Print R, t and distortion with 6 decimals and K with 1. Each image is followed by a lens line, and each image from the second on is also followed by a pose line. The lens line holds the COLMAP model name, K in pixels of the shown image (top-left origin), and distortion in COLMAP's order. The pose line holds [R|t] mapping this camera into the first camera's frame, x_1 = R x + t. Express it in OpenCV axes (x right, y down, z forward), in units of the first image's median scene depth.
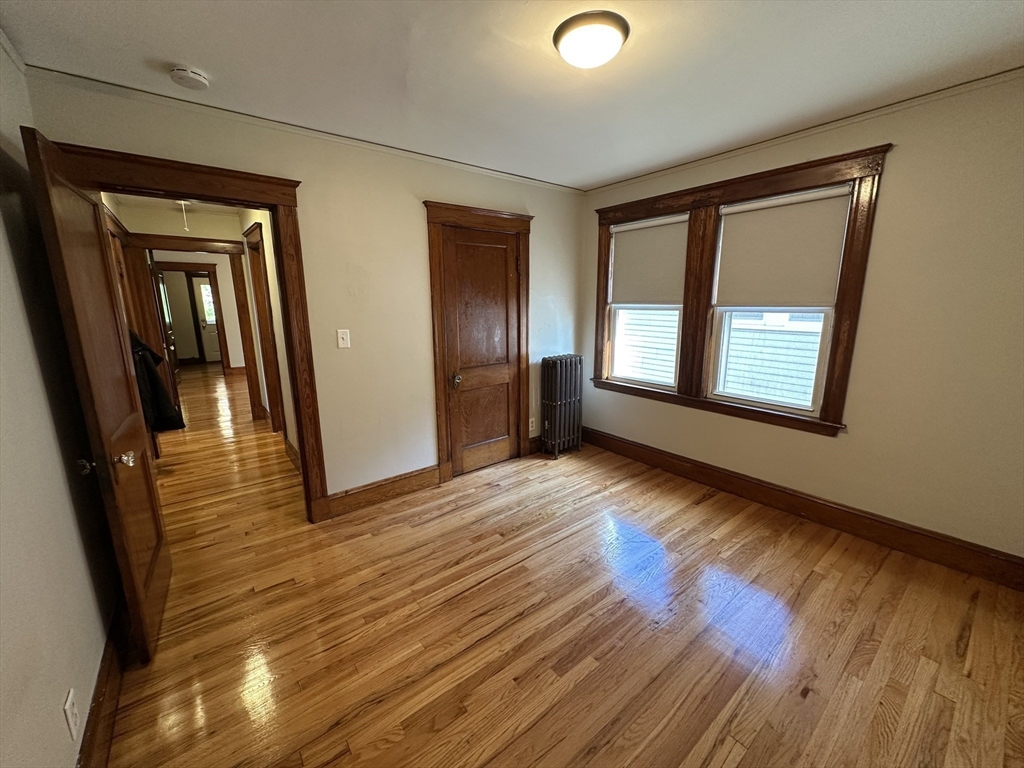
lens RADIAL K [[406.8, 0, 512.0], [0, 406.8, 384.0], [0, 0, 1]] dist [-0.001623, -0.000004]
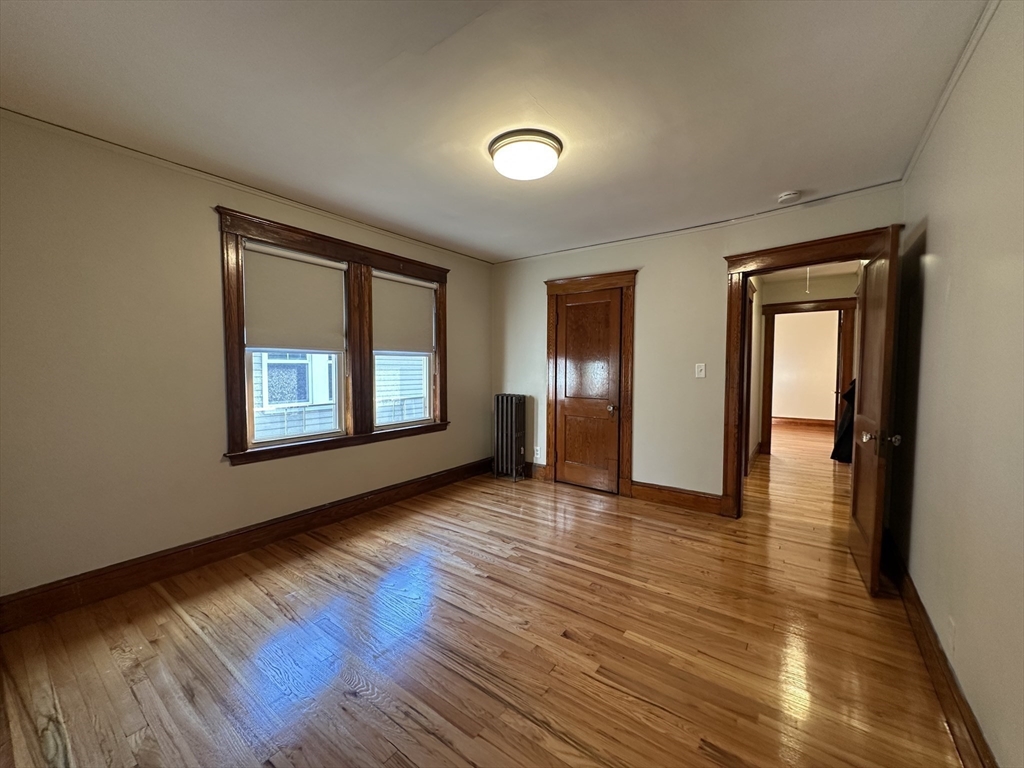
lens RADIAL K [[406.8, 0, 512.0], [0, 406.8, 384.0], [0, 0, 1]] dist [-0.001623, -0.000004]
pose [[-0.272279, -0.067181, 0.959870, -0.869750], [0.159433, 0.980621, 0.113859, -0.199393], [-0.948918, 0.184037, -0.256292, 1.110165]]
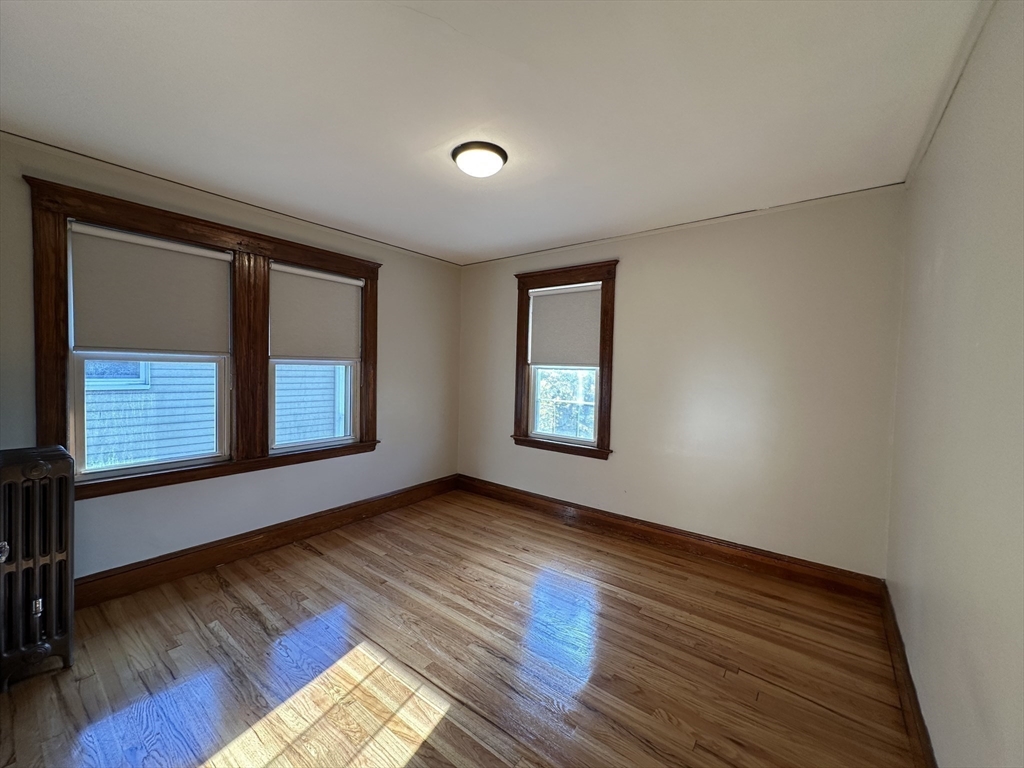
lens RADIAL K [[406.8, 0, 512.0], [0, 406.8, 384.0], [0, 0, 1]] dist [-0.001623, -0.000004]
pose [[-0.246329, -0.035785, 0.968525, -0.688672], [0.177446, 0.980761, 0.081368, -0.126791], [-0.952804, 0.191905, -0.235240, 0.811754]]
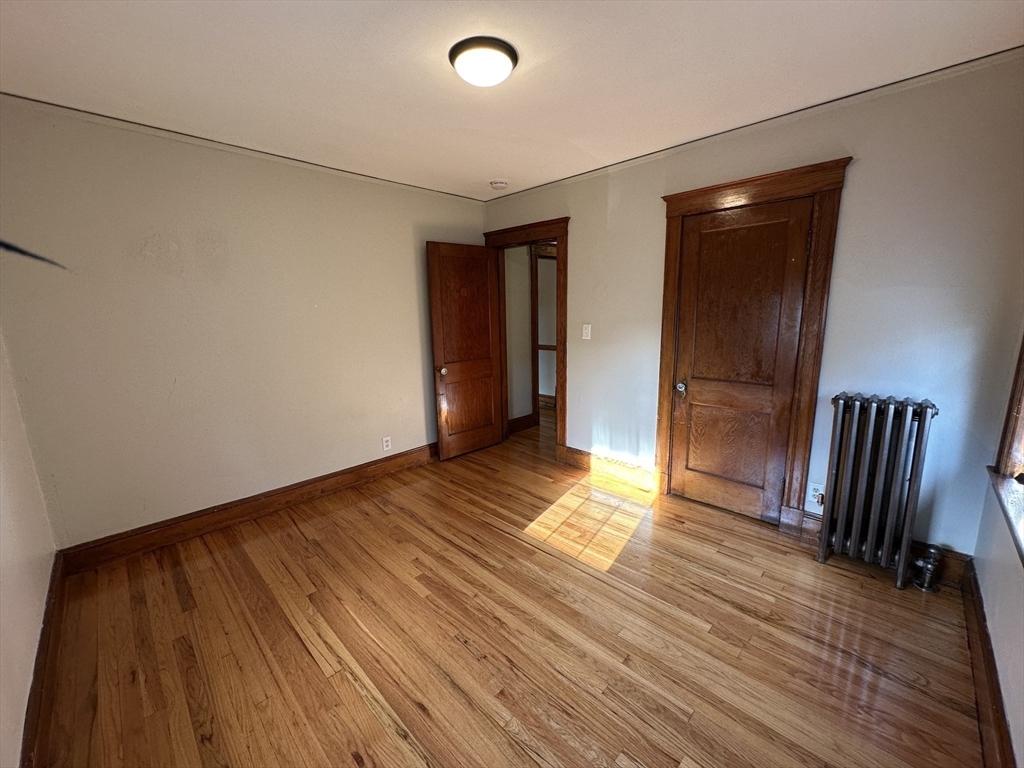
lens RADIAL K [[406.8, 0, 512.0], [0, 406.8, 384.0], [0, 0, 1]] dist [-0.001623, -0.000004]
pose [[0.126295, 0.190239, -0.973580, 0.852605], [-0.181081, 0.969370, 0.165926, -0.124640], [0.975325, 0.155341, 0.156875, 0.623352]]
